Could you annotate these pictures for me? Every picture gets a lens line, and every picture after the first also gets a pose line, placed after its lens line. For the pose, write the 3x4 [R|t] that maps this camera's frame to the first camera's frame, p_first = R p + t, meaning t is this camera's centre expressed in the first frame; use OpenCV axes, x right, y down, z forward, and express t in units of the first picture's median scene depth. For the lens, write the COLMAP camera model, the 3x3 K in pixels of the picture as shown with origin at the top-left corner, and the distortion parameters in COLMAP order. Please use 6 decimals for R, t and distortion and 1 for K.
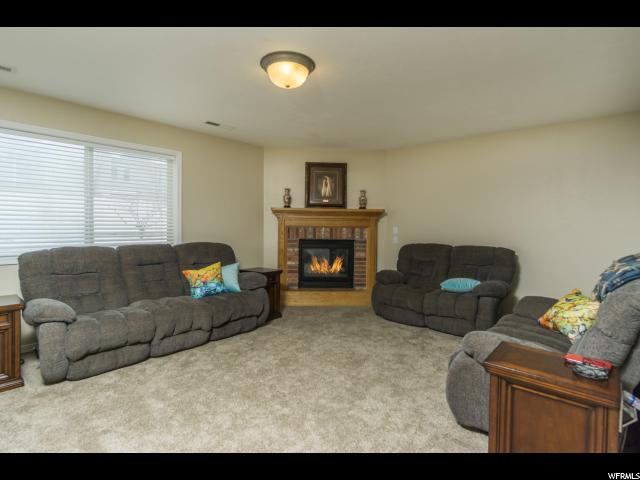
lens RADIAL K [[340.1, 0, 321.7], [0, 340.1, 233.3], [0, 0, 1]] dist [0.001429, 0.001278]
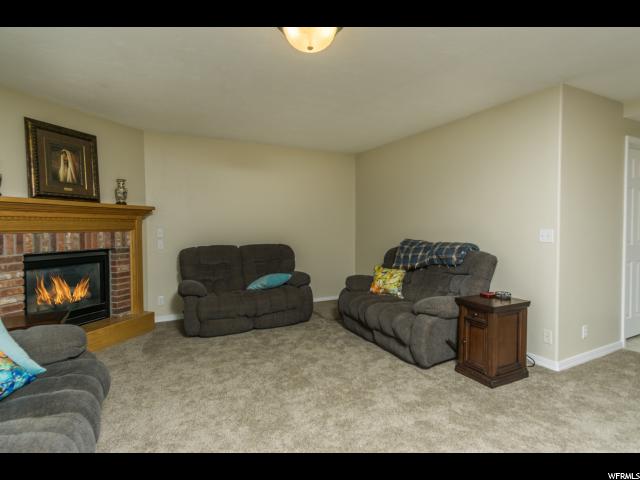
lens RADIAL K [[340.1, 0, 321.7], [0, 340.1, 233.3], [0, 0, 1]] dist [0.001429, 0.001278]
pose [[0.364148, -0.034655, 0.930696, -0.402064], [0.033106, 0.999158, 0.024251, -0.014705], [-0.930752, 0.021981, 0.364989, 0.343515]]
